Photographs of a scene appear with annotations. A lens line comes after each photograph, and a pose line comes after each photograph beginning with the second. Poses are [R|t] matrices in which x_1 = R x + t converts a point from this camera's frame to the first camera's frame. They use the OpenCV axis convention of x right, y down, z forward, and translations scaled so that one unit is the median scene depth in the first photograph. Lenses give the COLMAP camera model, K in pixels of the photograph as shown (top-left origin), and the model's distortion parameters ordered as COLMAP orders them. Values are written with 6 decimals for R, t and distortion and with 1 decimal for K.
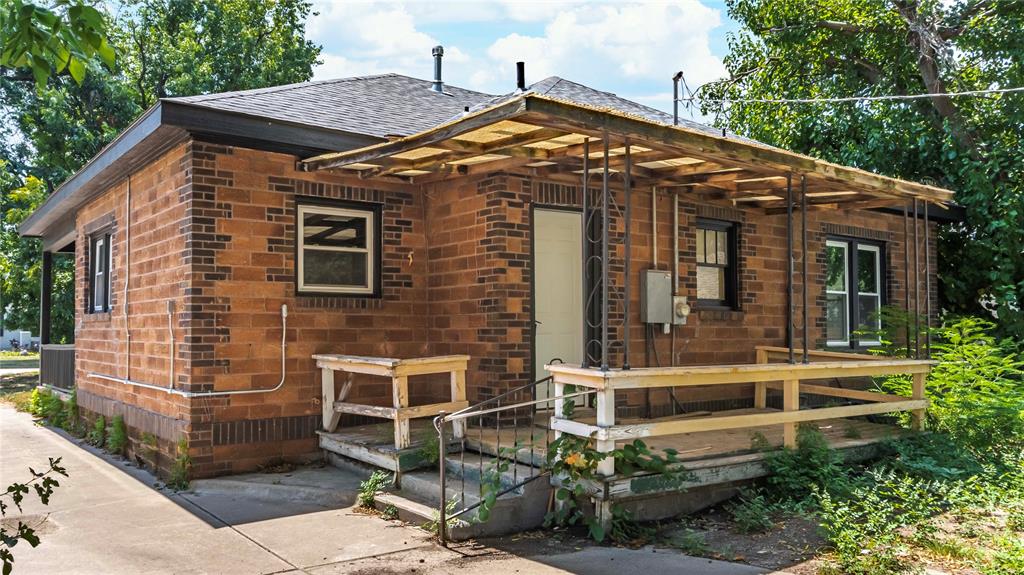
lens RADIAL K [[809.6, 0, 512.0], [0, 809.6, 287.5], [0, 0, 1]] dist [-0.002493, 0.000662]
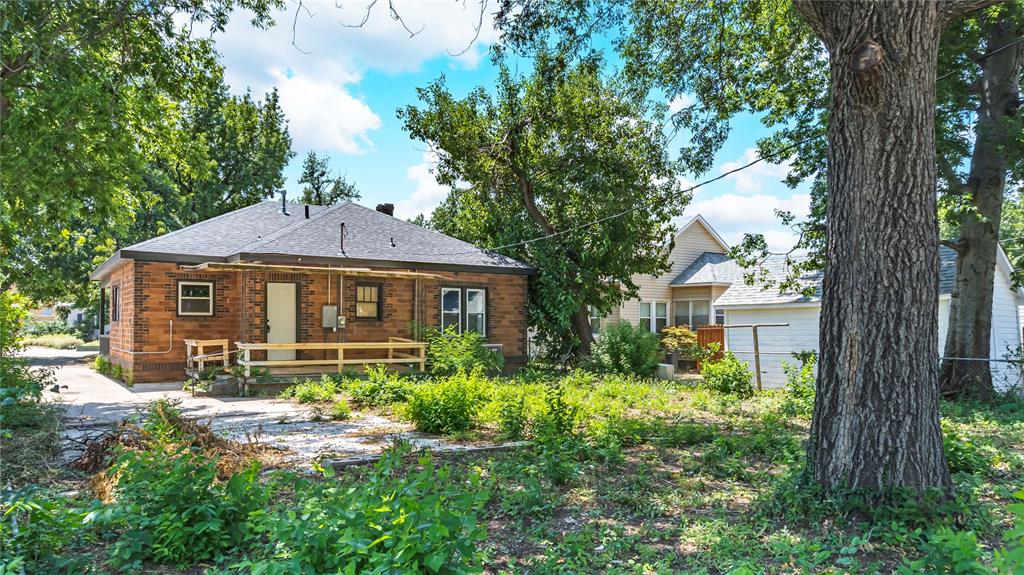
lens RADIAL K [[714.1, 0, 495.0], [0, 714.1, 293.2], [0, 0, 1]] dist [0.000369, -0.000116]
pose [[0.997454, -0.000042, -0.071315, 0.878341], [0.000584, 0.999971, 0.007592, -0.078695], [0.071313, -0.007614, 0.997425, -1.172949]]
